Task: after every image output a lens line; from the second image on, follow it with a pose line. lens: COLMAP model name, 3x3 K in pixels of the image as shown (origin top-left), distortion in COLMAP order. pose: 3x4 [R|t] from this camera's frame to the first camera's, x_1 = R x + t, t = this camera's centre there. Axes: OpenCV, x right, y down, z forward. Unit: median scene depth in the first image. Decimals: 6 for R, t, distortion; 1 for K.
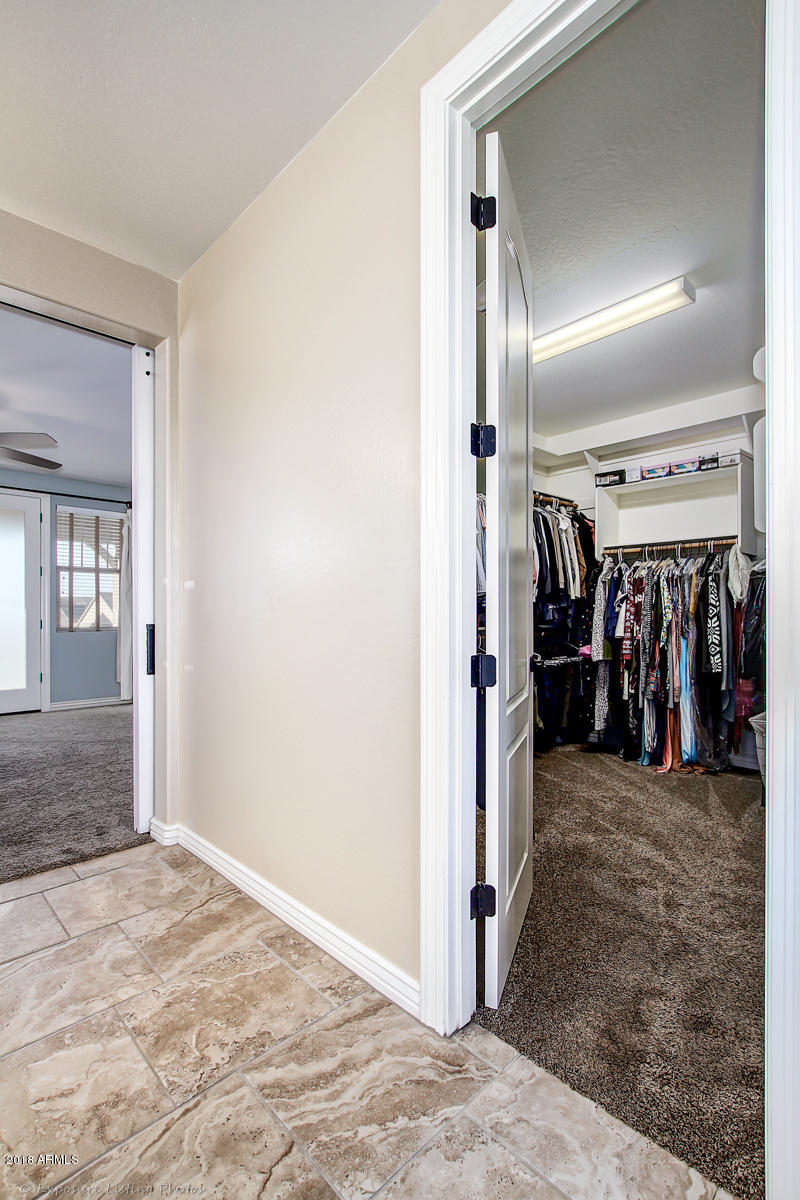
lens RADIAL K [[550.7, 0, 403.0], [0, 550.7, 614.9], [0, 0, 1]] dist [0.000919, 0.000734]
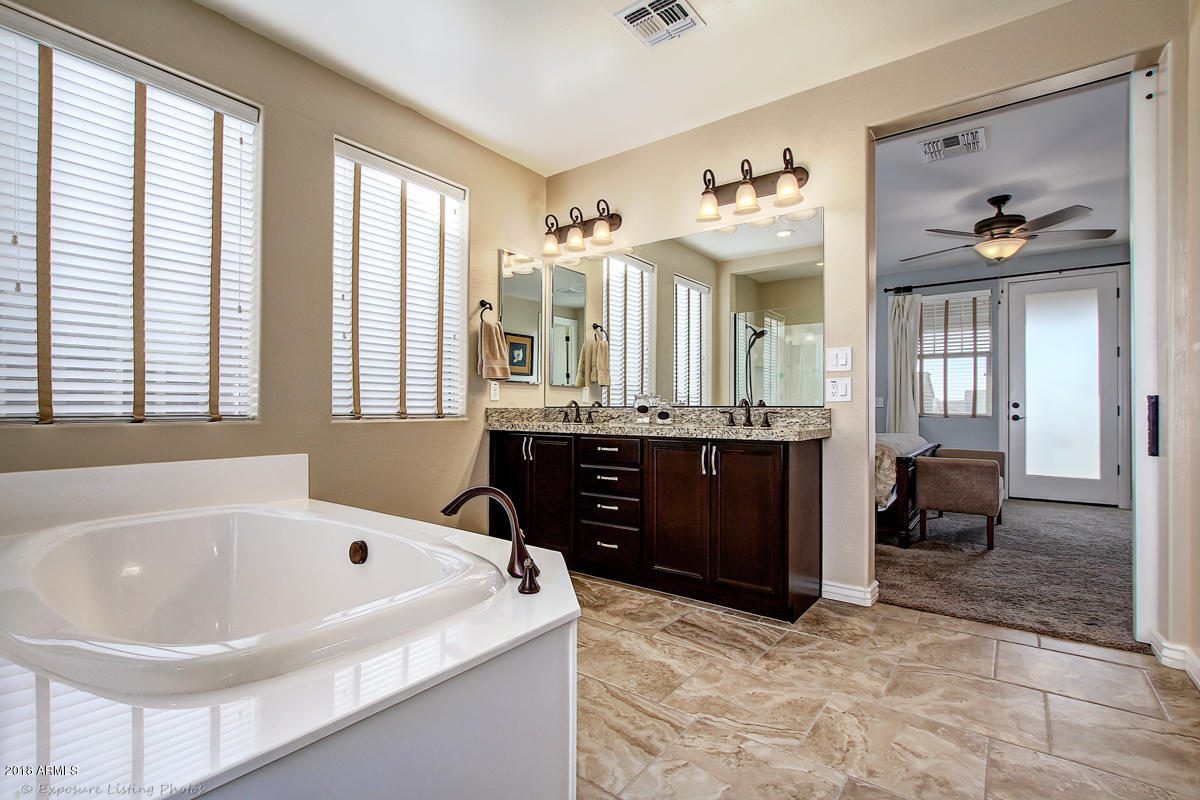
lens RADIAL K [[550.7, 0, 598.4], [0, 550.7, 406.9], [0, 0, 1]] dist [0.000919, 0.000734]
pose [[0.150525, -0.008647, -0.988568, 0.264366], [-0.000597, 0.999961, -0.008837, 0.046419], [0.988606, 0.001921, 0.150514, 0.050246]]
